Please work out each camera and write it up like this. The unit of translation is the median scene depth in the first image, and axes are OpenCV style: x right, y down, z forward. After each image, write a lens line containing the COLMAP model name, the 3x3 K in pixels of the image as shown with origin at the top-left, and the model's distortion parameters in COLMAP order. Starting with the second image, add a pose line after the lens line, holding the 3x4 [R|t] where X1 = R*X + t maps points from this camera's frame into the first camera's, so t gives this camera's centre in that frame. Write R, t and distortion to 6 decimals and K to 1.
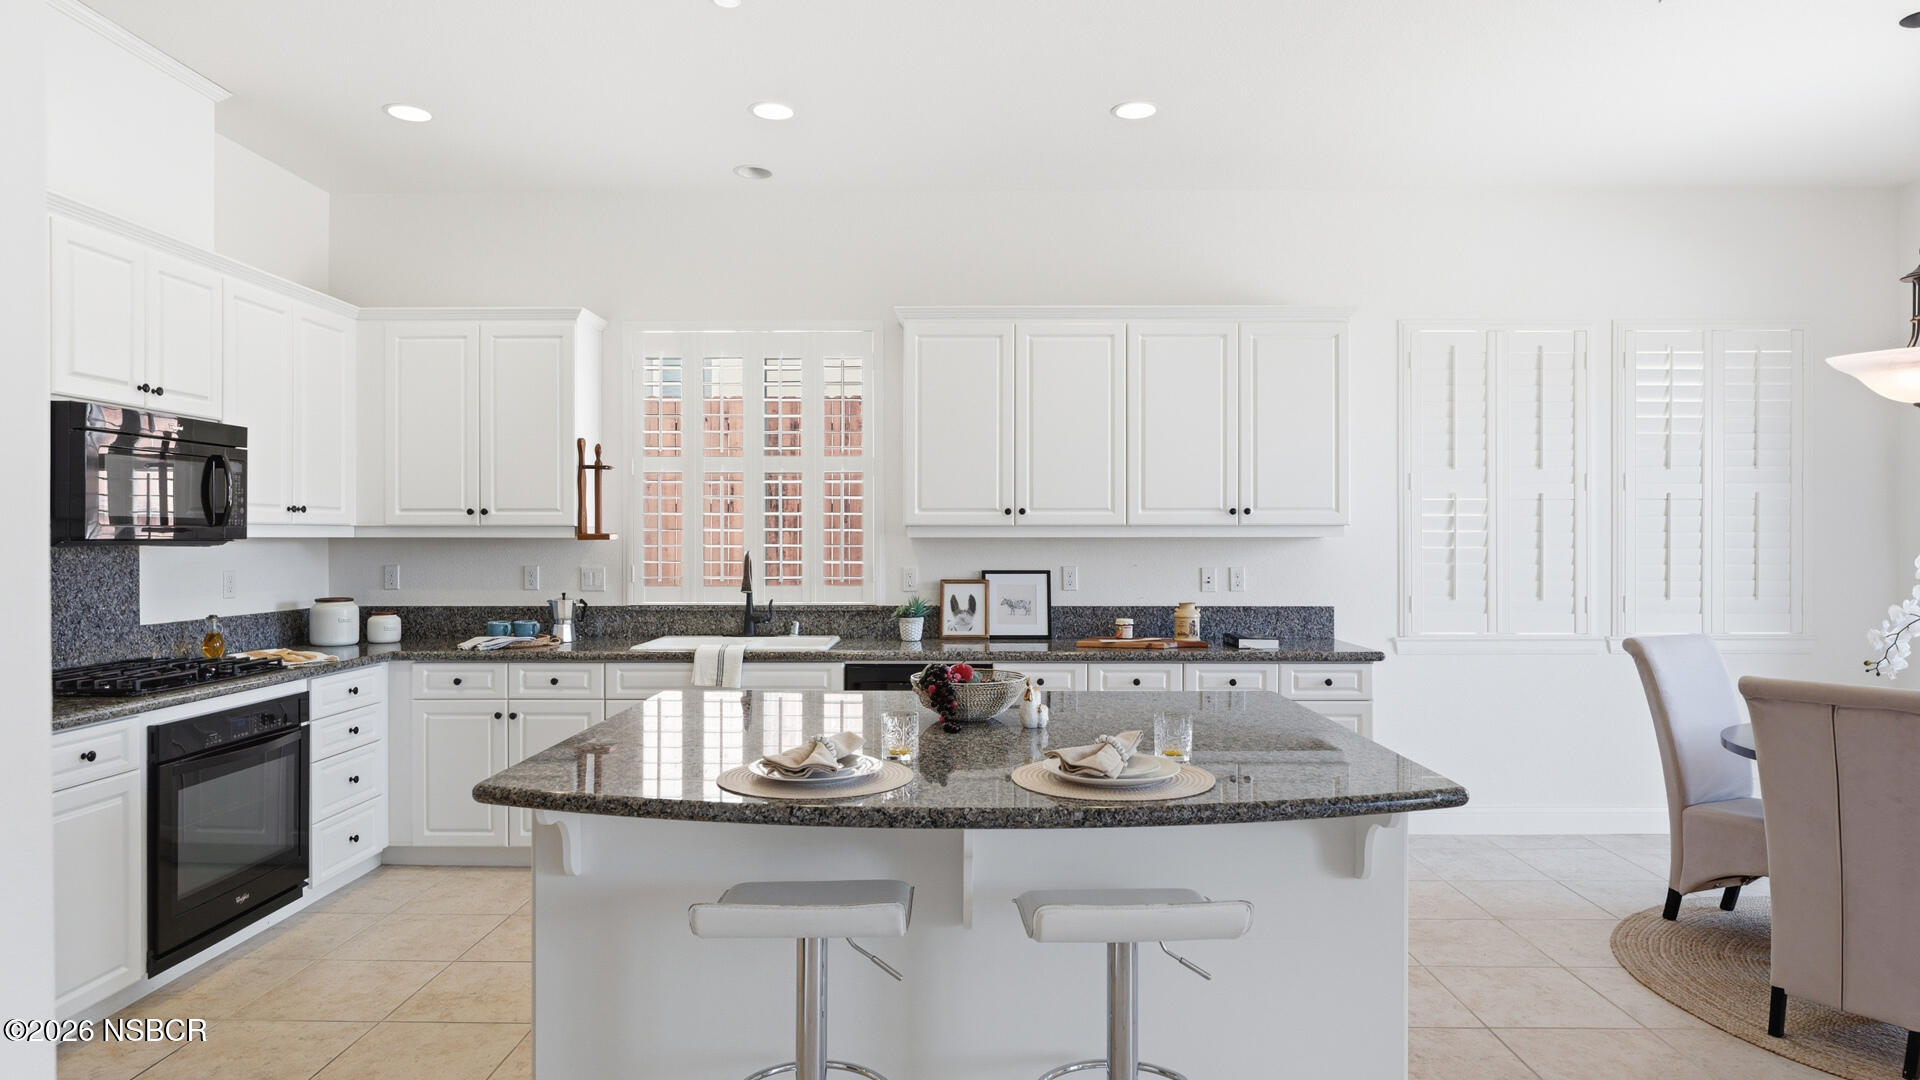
lens RADIAL K [[1090.3, 0, 960.0], [0, 1090.3, 540.0], [0, 0, 1]] dist [0.000951, -0.000366]
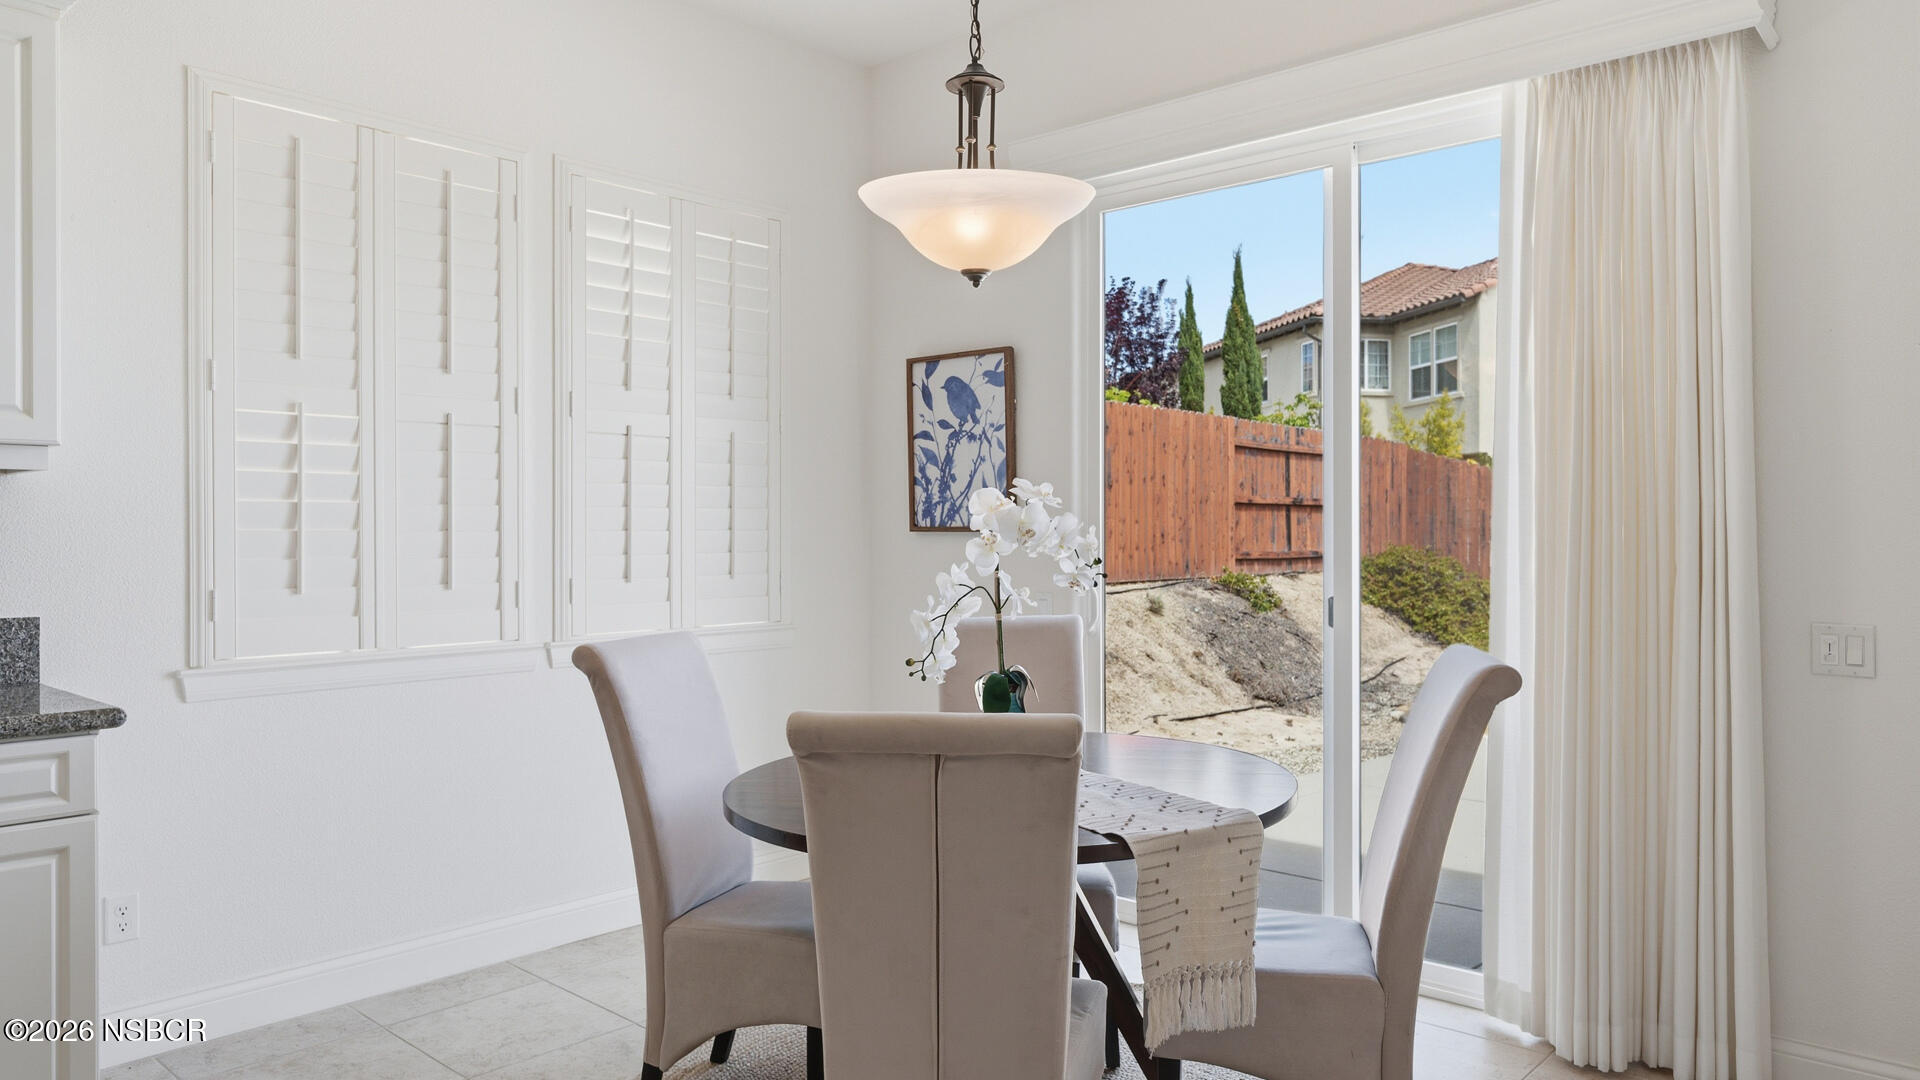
lens RADIAL K [[1280.6, 0, 960.0], [0, 1280.6, 540.0], [0, 0, 1]] dist [0.006364, 0.000546]
pose [[0.660334, -0.003809, 0.750963, 0.206714], [0.000425, 0.999989, 0.004699, 0.026971], [-0.750972, -0.002783, 0.660328, 0.352522]]
